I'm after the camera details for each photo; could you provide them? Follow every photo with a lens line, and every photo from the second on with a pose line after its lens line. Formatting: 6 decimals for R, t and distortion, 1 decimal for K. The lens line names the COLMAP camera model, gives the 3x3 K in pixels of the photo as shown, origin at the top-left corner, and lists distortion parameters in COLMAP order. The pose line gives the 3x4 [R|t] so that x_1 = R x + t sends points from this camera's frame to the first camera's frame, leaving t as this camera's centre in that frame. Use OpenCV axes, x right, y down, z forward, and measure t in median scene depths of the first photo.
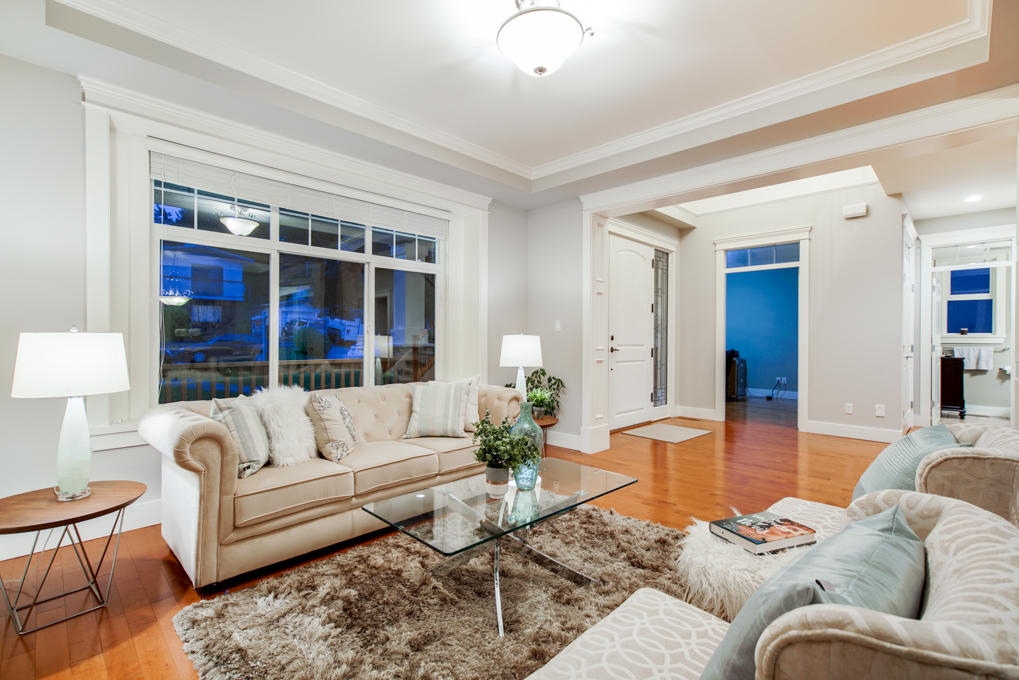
lens RADIAL K [[469.3, 0, 511.0], [0, 469.3, 330.9], [0, 0, 1]] dist [0.009919, 0.005174]
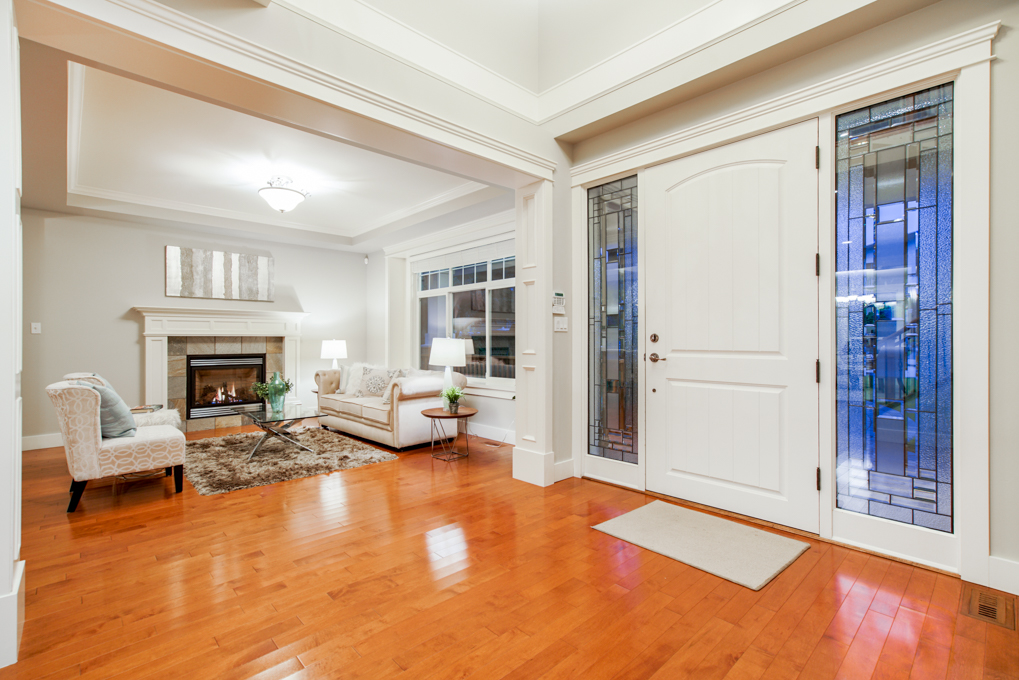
lens RADIAL K [[469.3, 0, 505.2], [0, 469.3, 337.2], [0, 0, 1]] dist [0.009919, 0.005174]
pose [[-0.039417, -0.011284, -0.999159, 1.091461], [0.023275, 0.999655, -0.012208, 0.021430], [0.998952, -0.023736, -0.039141, 1.097302]]
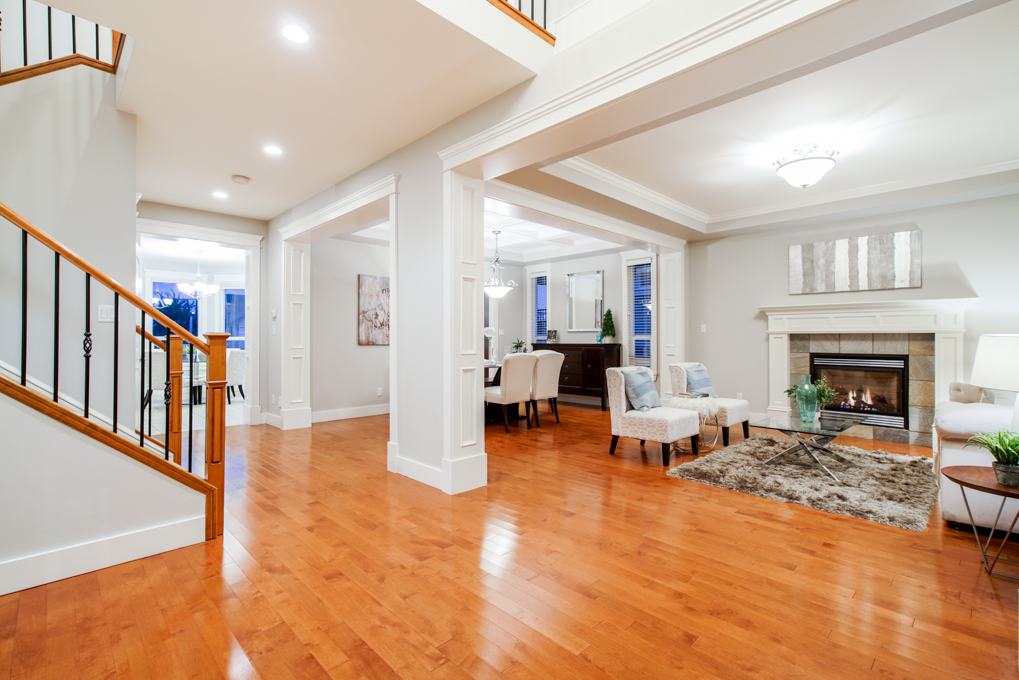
lens RADIAL K [[469.3, 0, 502.3], [0, 469.3, 335.0], [0, 0, 1]] dist [0.009919, 0.005174]
pose [[-0.999957, -0.005558, 0.007382, 0.618170], [-0.005751, 0.999636, -0.026375, 0.024935], [-0.007233, -0.026417, -0.999625, 1.471575]]
